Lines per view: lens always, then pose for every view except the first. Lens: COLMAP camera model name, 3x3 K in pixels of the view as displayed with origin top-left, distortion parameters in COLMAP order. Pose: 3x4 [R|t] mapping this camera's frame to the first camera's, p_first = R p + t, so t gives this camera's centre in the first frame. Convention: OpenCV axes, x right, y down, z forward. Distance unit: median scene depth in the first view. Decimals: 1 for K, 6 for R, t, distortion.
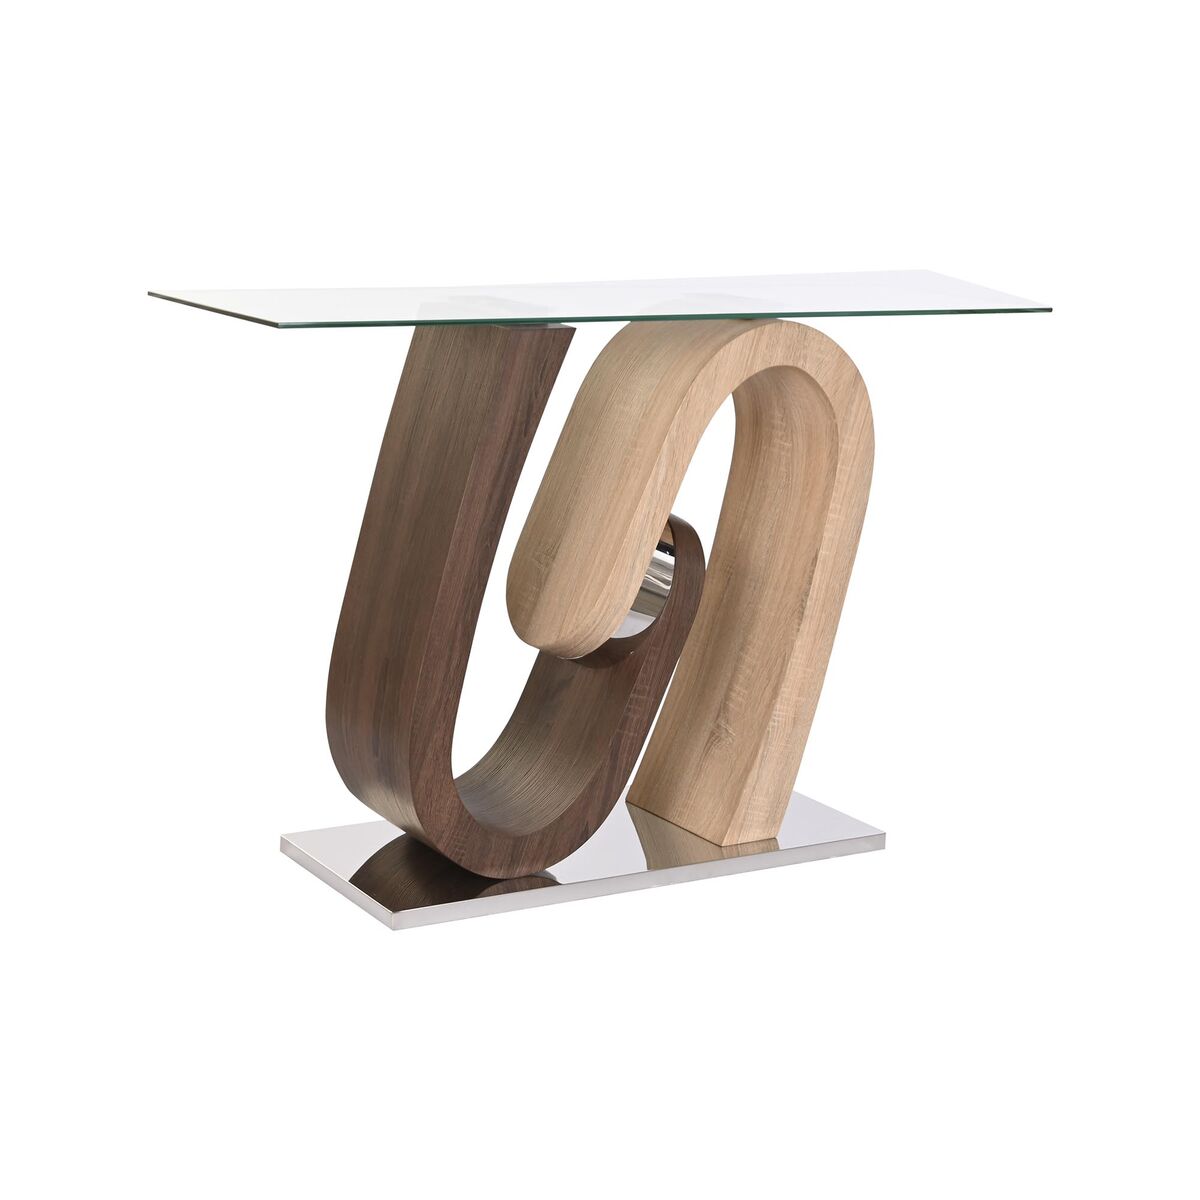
lens RADIAL K [[2402.0, 0, 600.0], [0, 2402.0, 600.0], [0, 0, 1]] dist [0.030333, -0.081060]
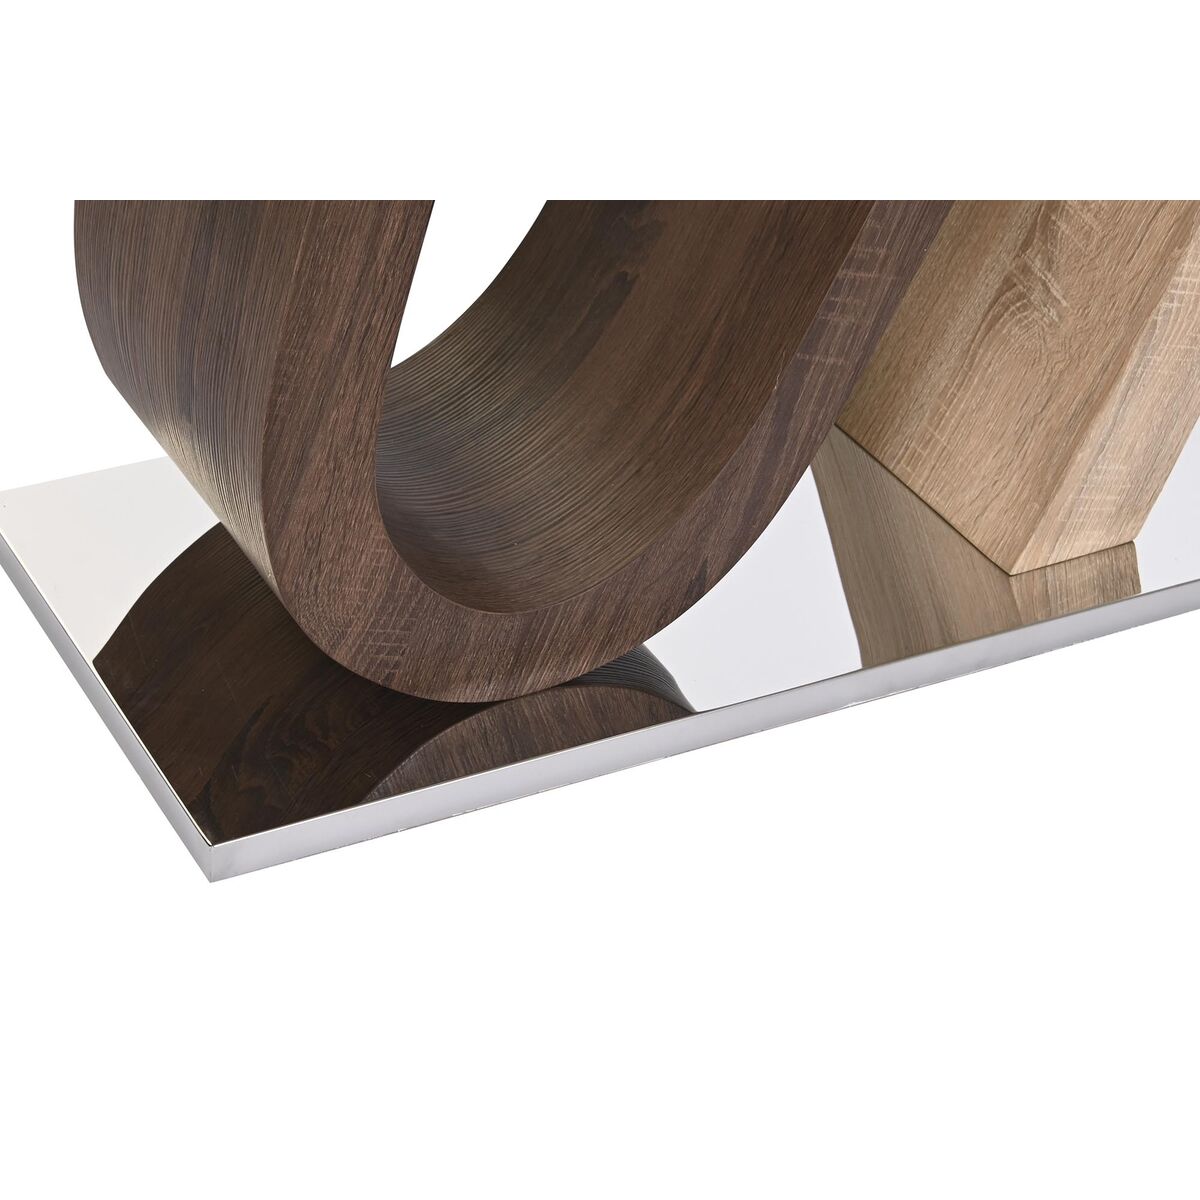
lens RADIAL K [[3064.6, 0, 600.0], [0, 3064.6, 600.0], [0, 0, 1]] dist [0.033232, 0.856250]
pose [[0.997905, 0.064672, 0.001998, -0.023668], [-0.060572, 0.922878, 0.380300, -0.099321], [0.022751, -0.379624, 0.924861, 0.506821]]
